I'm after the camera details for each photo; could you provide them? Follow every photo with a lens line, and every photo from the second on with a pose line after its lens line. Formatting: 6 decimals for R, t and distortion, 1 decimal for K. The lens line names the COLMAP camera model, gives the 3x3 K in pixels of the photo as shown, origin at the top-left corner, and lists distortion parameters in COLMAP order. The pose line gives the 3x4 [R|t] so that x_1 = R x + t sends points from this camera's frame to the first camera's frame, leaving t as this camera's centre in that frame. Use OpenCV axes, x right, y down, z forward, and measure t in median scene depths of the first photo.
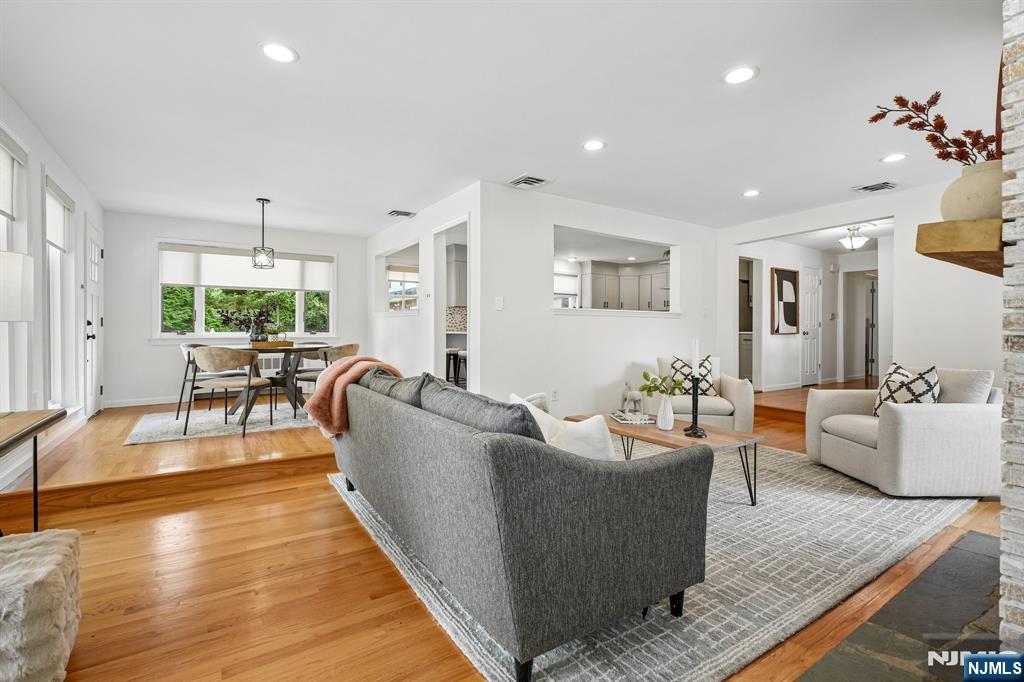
lens RADIAL K [[464.9, 0, 510.7], [0, 464.9, 322.6], [0, 0, 1]] dist [-0.001723, 0.000292]
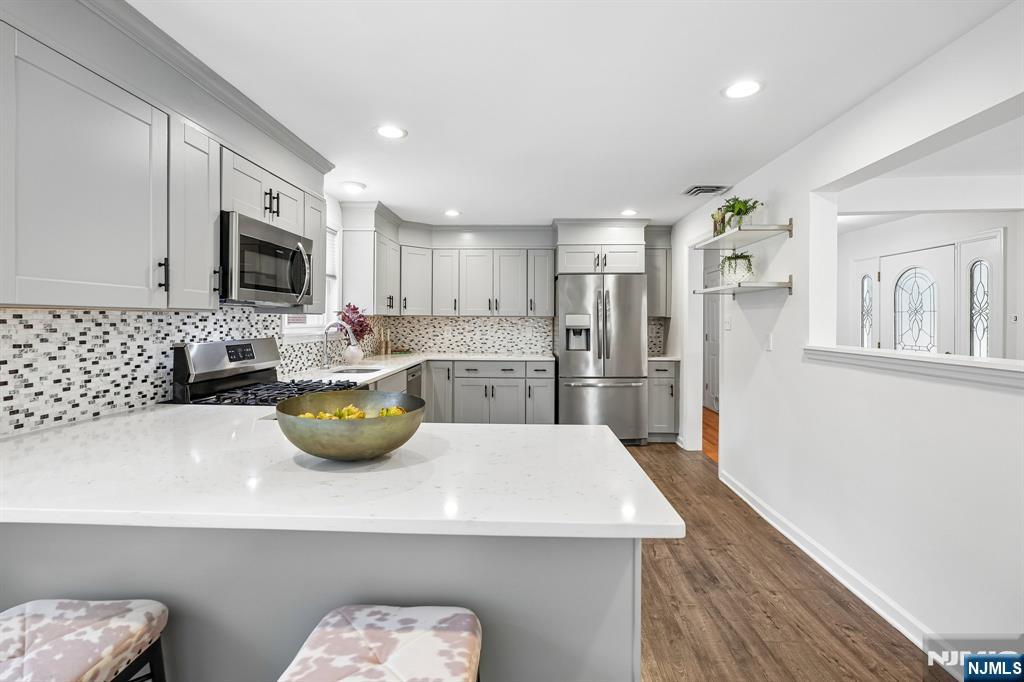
lens RADIAL K [[464.9, 0, 510.7], [0, 464.9, 322.6], [0, 0, 1]] dist [-0.001723, 0.000292]
pose [[0.581228, -0.005712, 0.813721, -0.160558], [-0.018075, 0.999638, 0.019928, -0.038941], [-0.813540, -0.026291, 0.580914, 0.854608]]
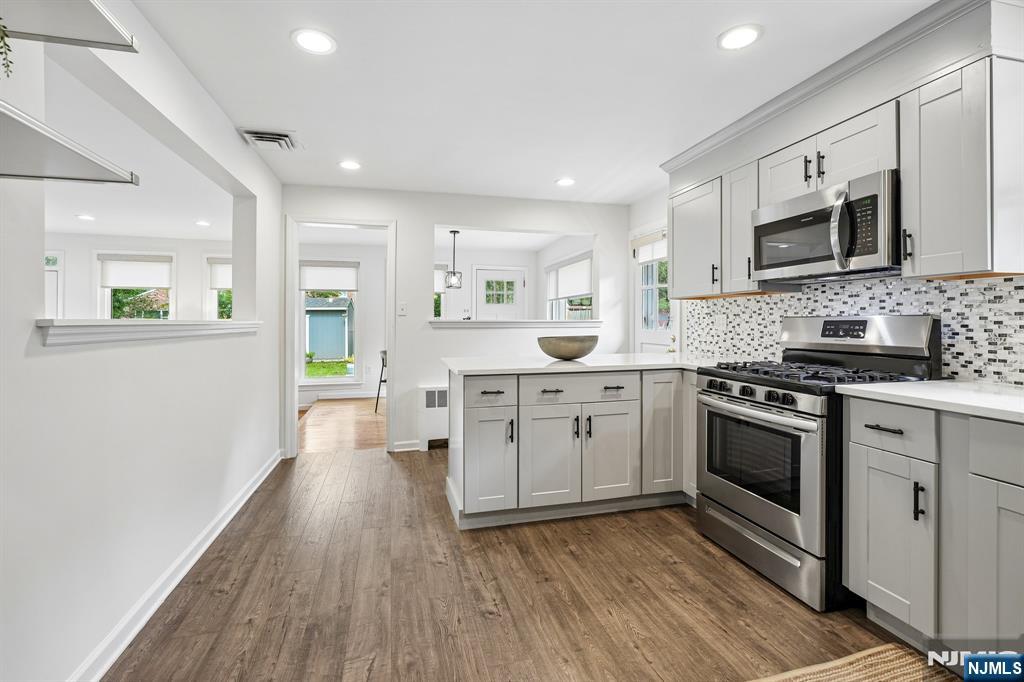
lens RADIAL K [[464.9, 0, 510.7], [0, 464.9, 322.6], [0, 0, 1]] dist [-0.001723, 0.000292]
pose [[-0.324091, -0.002990, -0.946021, 0.416024], [0.018477, 0.999784, -0.009490, -0.010341], [0.945845, -0.020556, -0.323966, 1.119406]]
